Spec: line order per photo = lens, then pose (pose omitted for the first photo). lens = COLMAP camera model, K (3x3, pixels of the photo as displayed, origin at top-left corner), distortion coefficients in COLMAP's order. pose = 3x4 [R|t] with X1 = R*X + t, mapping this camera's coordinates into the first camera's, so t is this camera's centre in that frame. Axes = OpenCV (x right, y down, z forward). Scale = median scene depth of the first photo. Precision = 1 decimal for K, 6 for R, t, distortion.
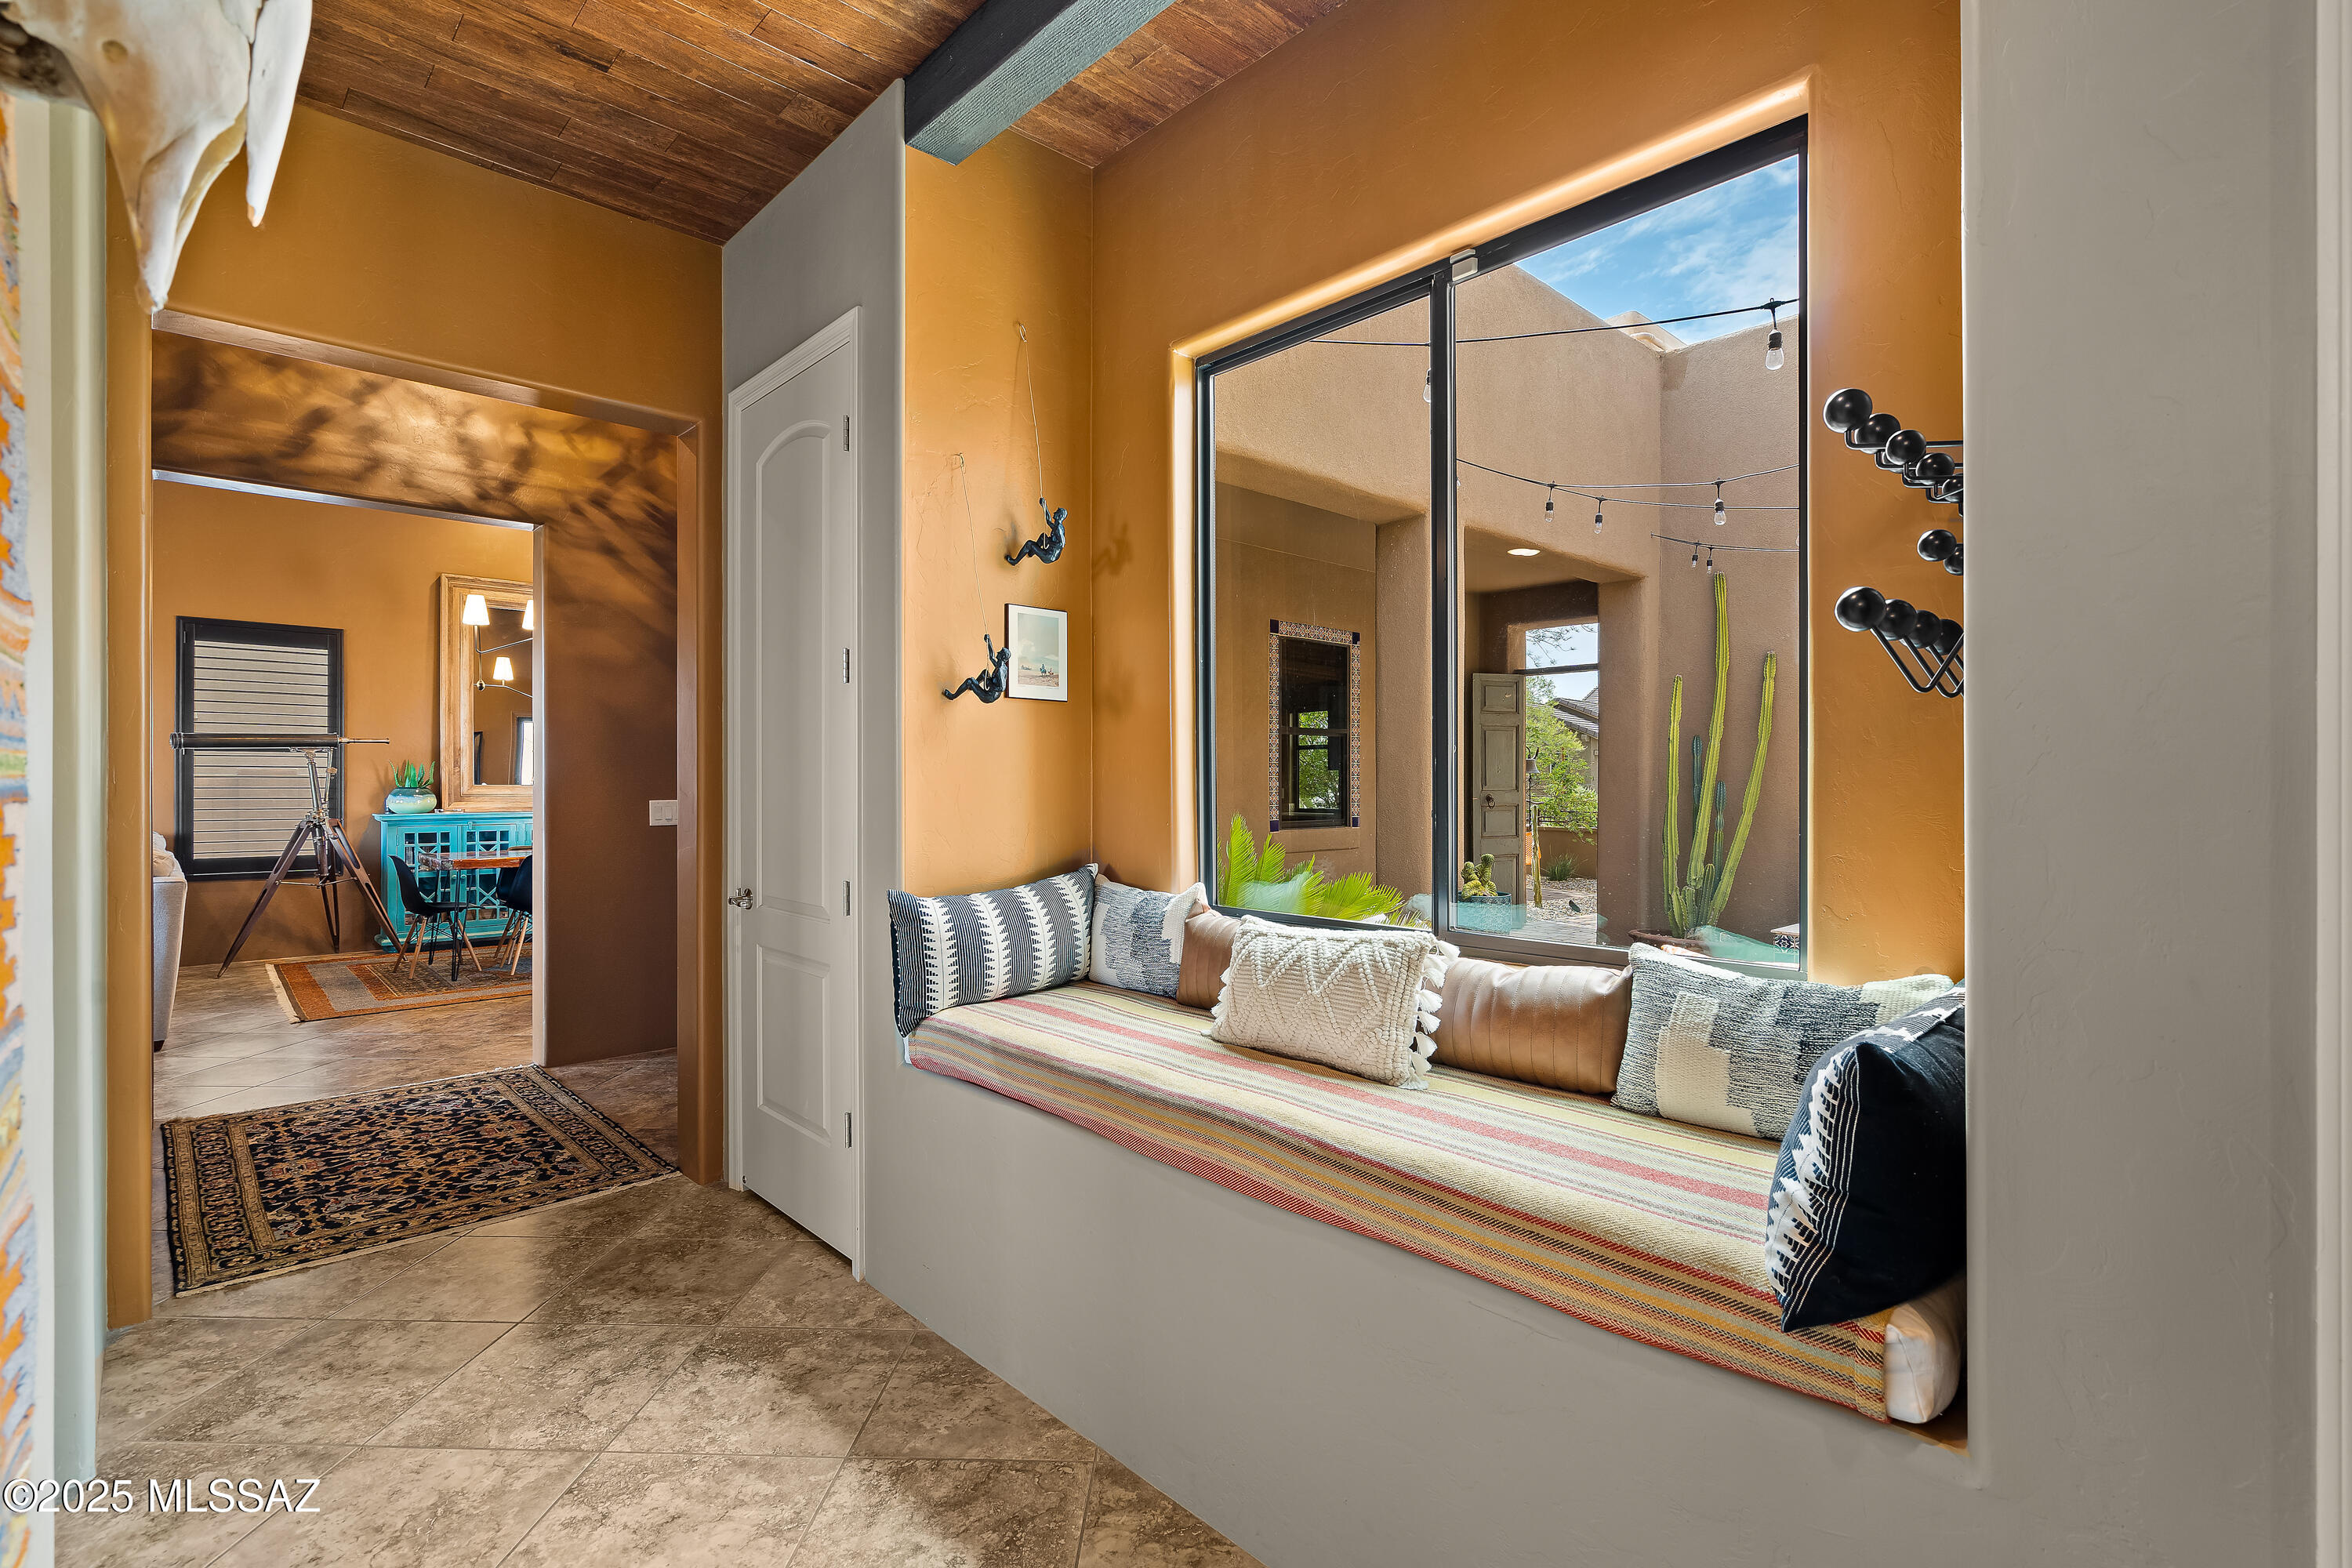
lens RADIAL K [[1090.4, 0, 1225.8], [0, 1090.4, 758.5], [0, 0, 1]] dist [-0.005753, 0.002187]
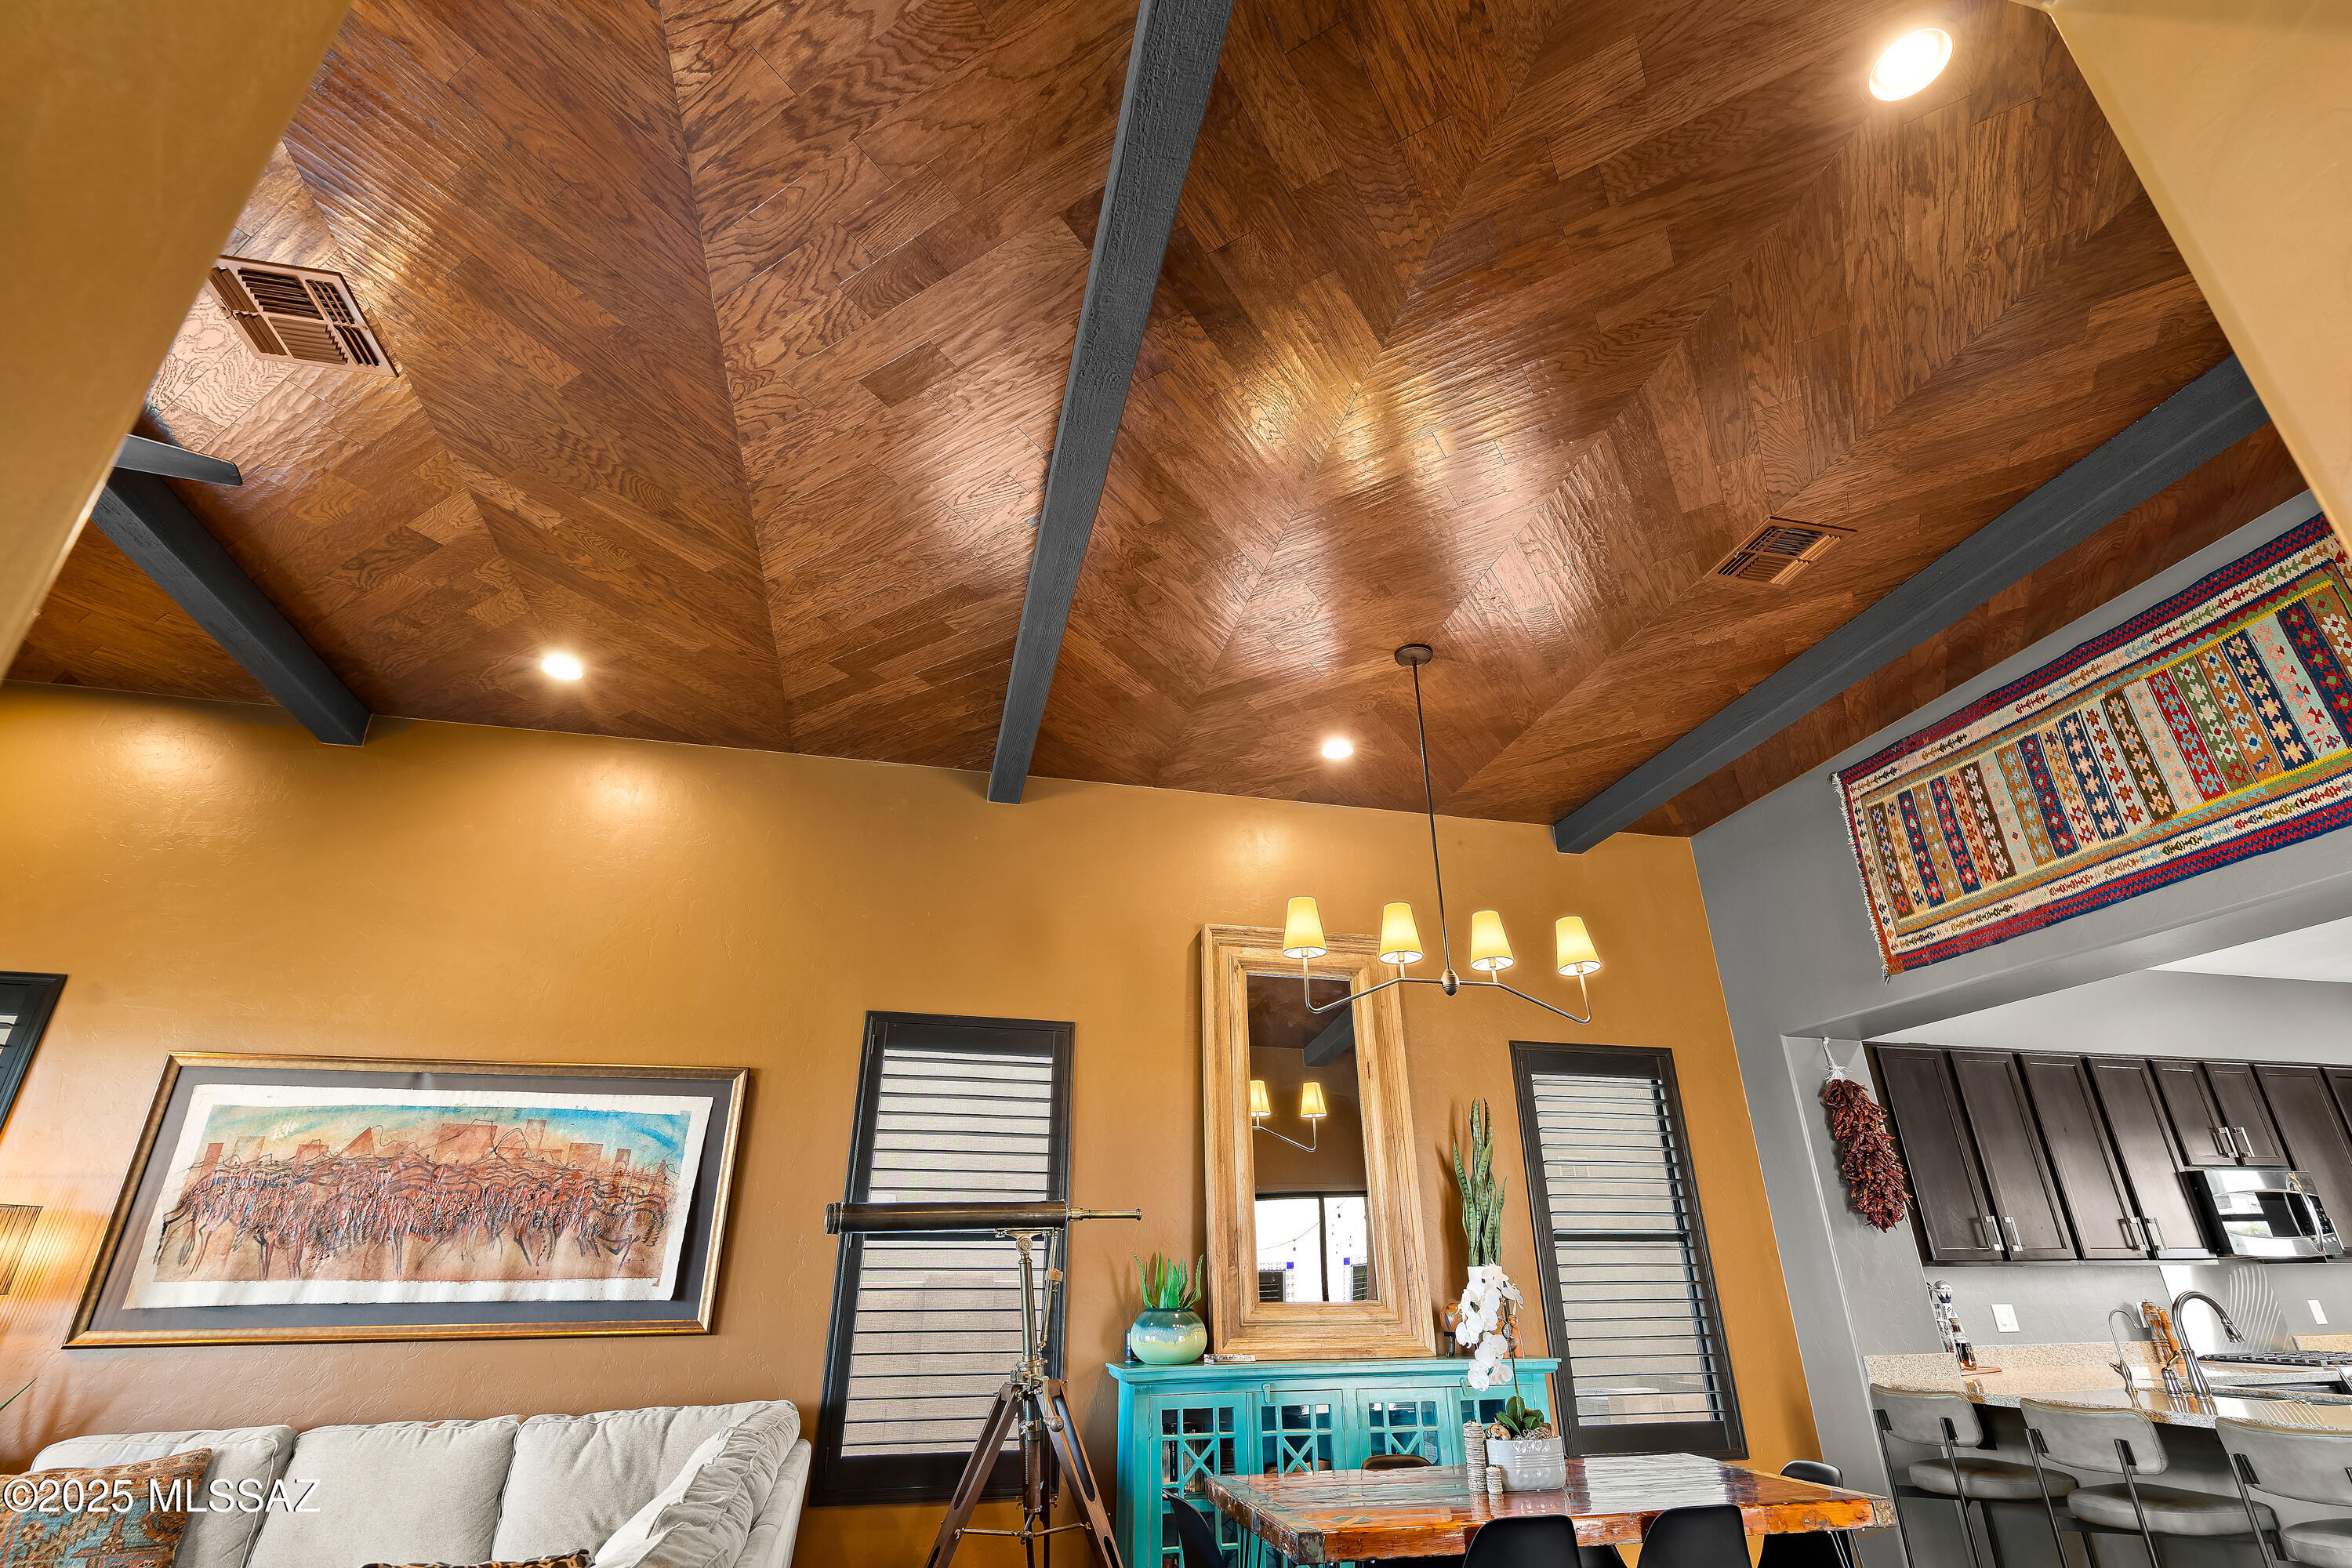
lens RADIAL K [[1090.4, 0, 1188.6], [0, 1090.4, 793.7], [0, 0, 1]] dist [-0.005753, 0.002187]
pose [[0.855444, -0.218025, -0.469766, -1.017508], [0.015370, 0.917357, -0.397769, 0.018072], [0.517667, 0.333048, 0.788099, 1.175678]]
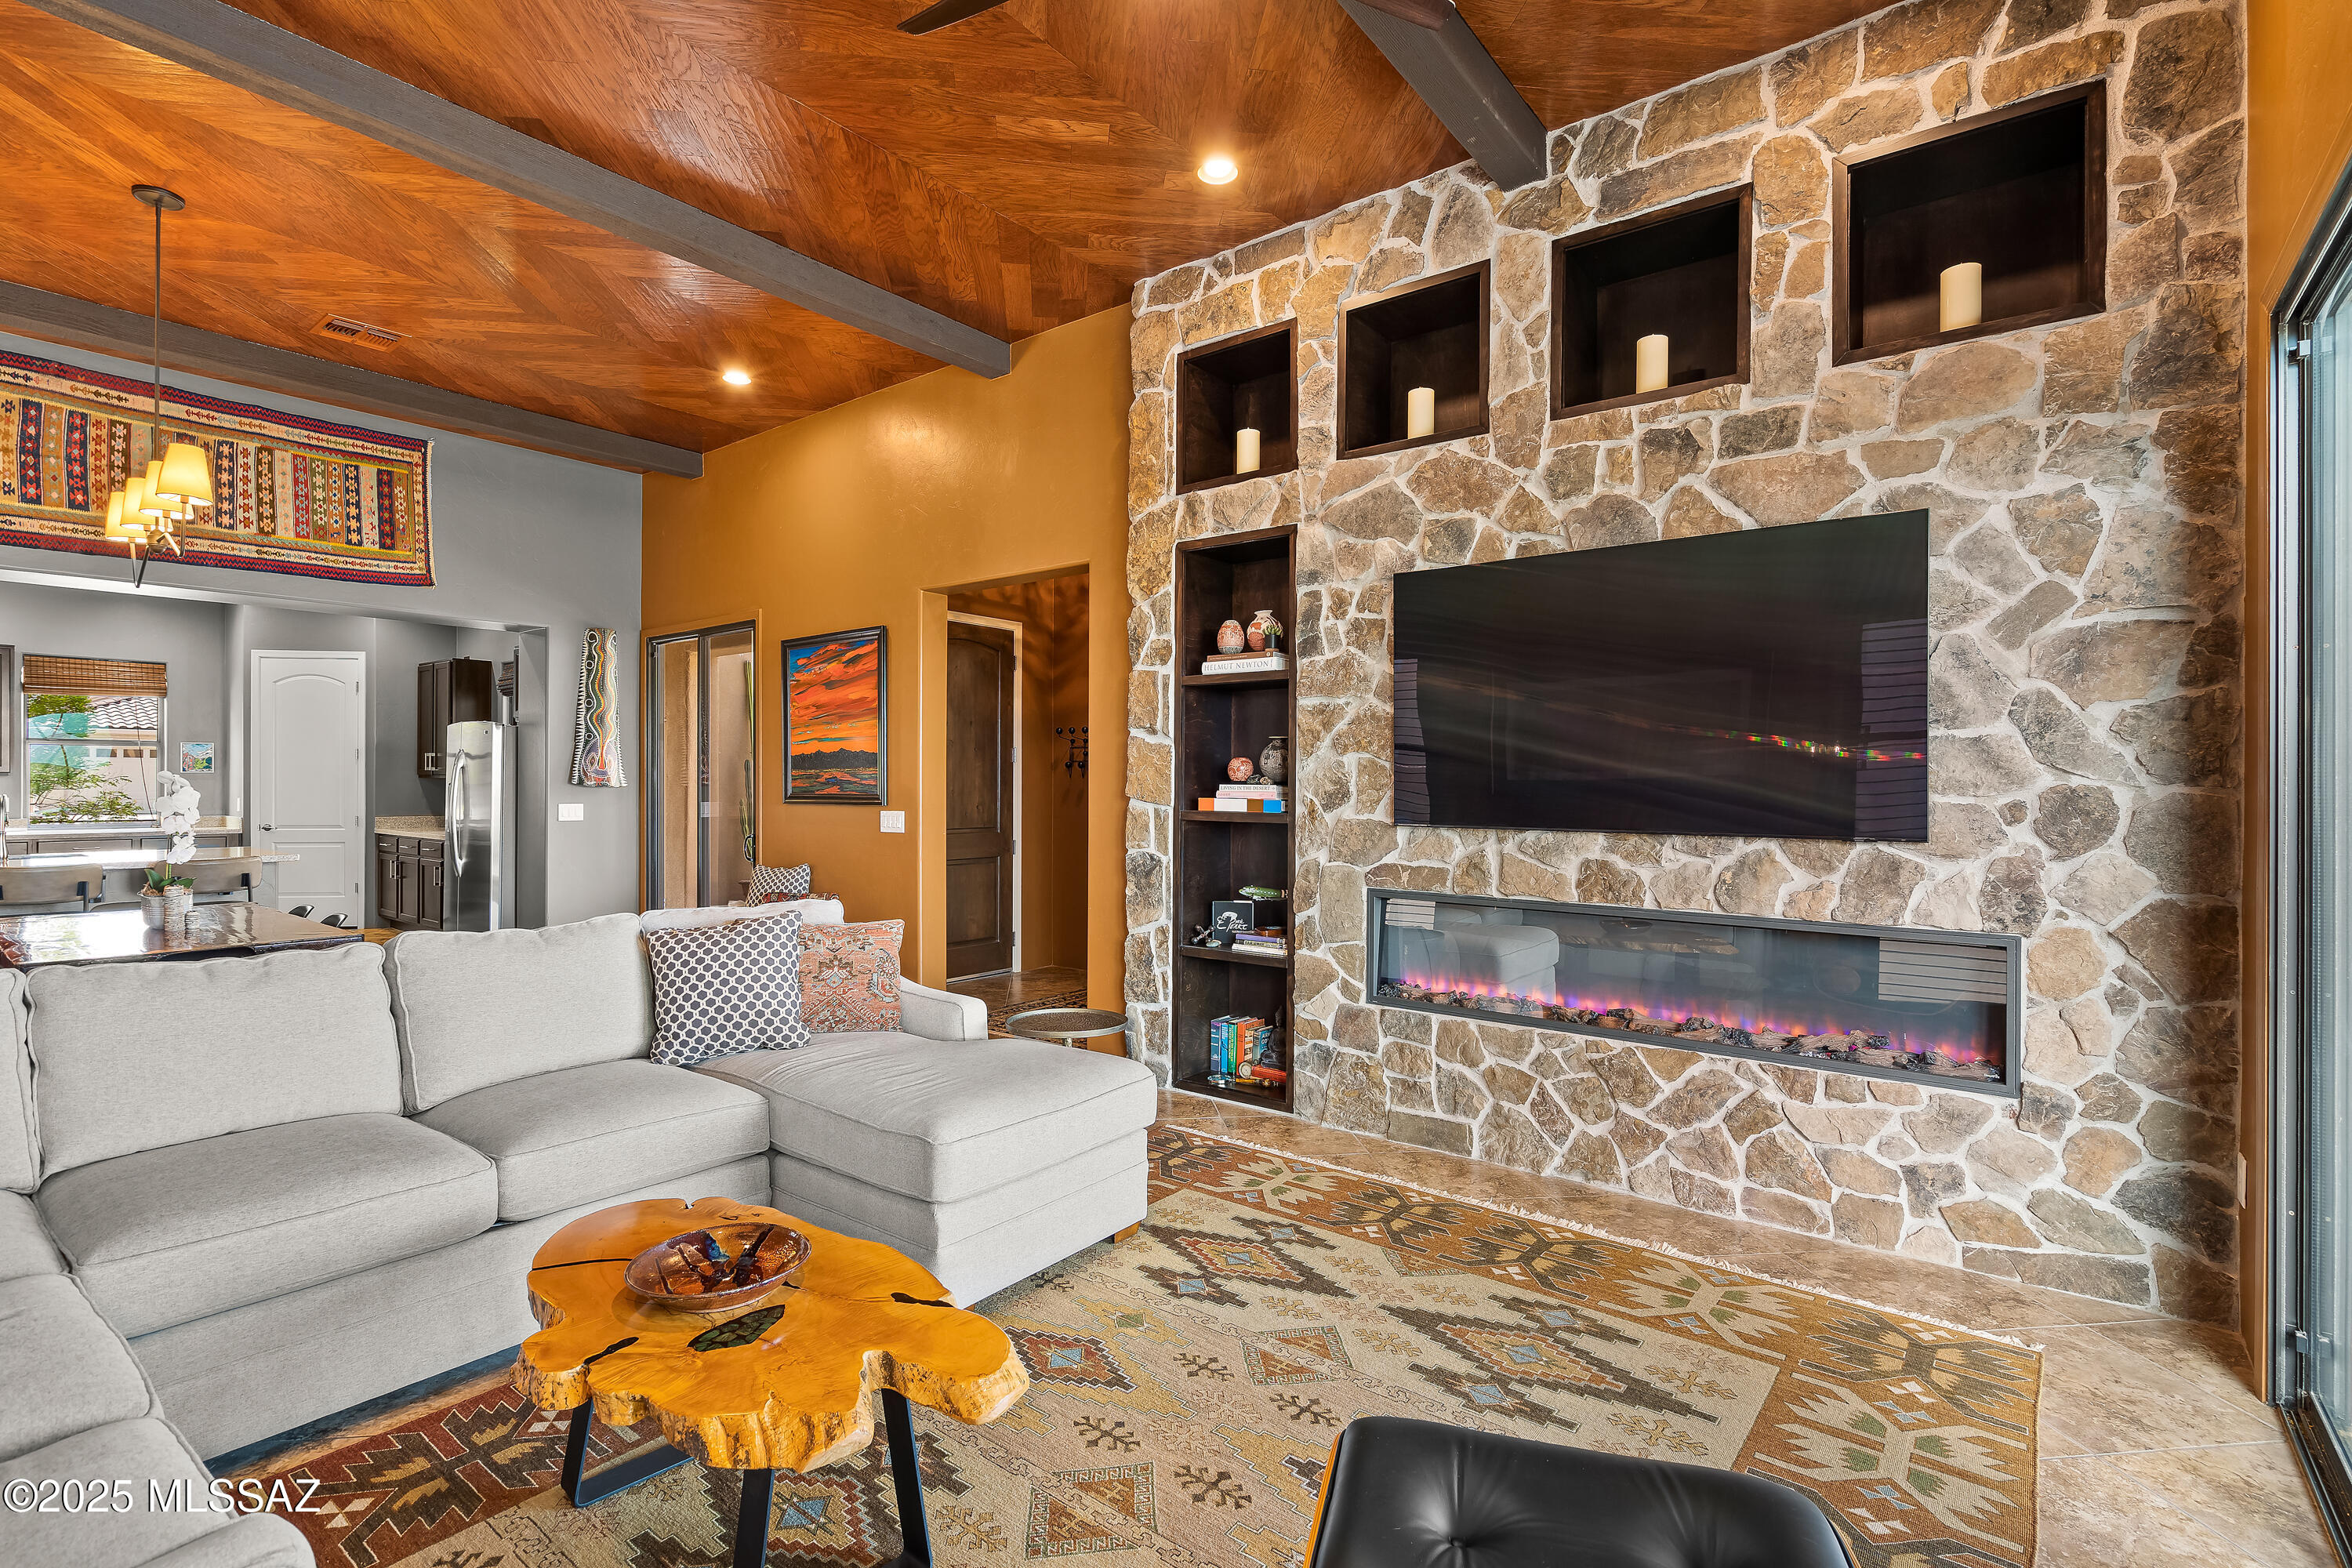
lens RADIAL K [[1090.4, 0, 1186.1], [0, 1090.4, 777.6], [0, 0, 1]] dist [-0.005753, 0.002187]
pose [[-0.123571, 0.002634, 0.992332, -2.669852], [-0.017510, 0.999835, -0.004834, 0.009736], [-0.992181, -0.017973, -0.123504, 1.244363]]
